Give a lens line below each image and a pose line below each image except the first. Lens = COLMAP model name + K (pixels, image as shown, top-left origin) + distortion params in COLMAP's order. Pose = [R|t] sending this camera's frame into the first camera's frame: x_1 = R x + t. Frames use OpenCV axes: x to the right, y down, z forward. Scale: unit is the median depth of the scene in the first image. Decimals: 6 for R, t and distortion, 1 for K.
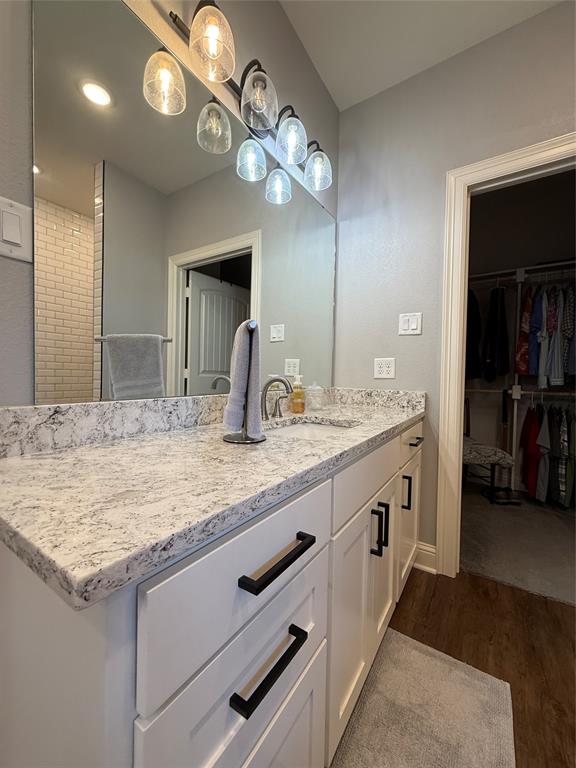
lens RADIAL K [[305.7, 0, 293.0], [0, 305.7, 385.4], [0, 0, 1]] dist [0.000231, -0.000259]
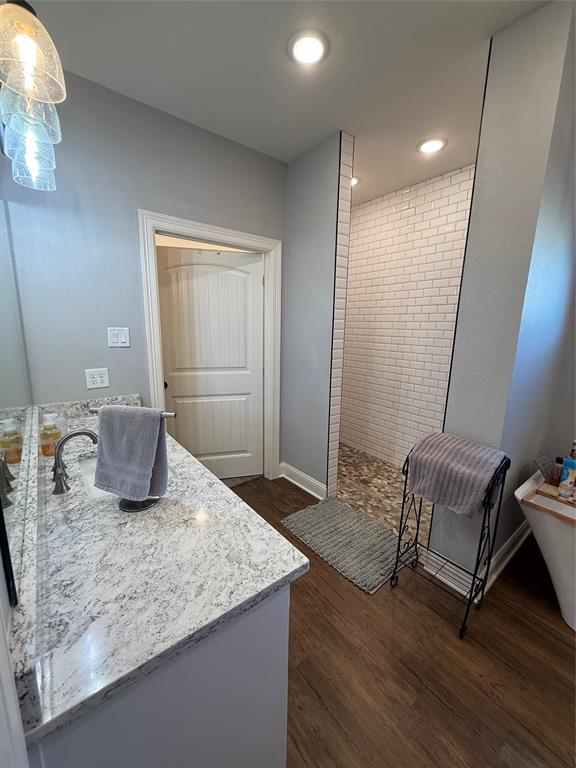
lens RADIAL K [[305.7, 0, 283.5], [0, 305.7, 385.0], [0, 0, 1]] dist [0.000231, -0.000259]
pose [[0.330711, -0.197778, 0.922775, -0.767289], [0.019229, 0.979003, 0.202937, -0.389386], [-0.943536, -0.049370, 0.327570, 0.088581]]
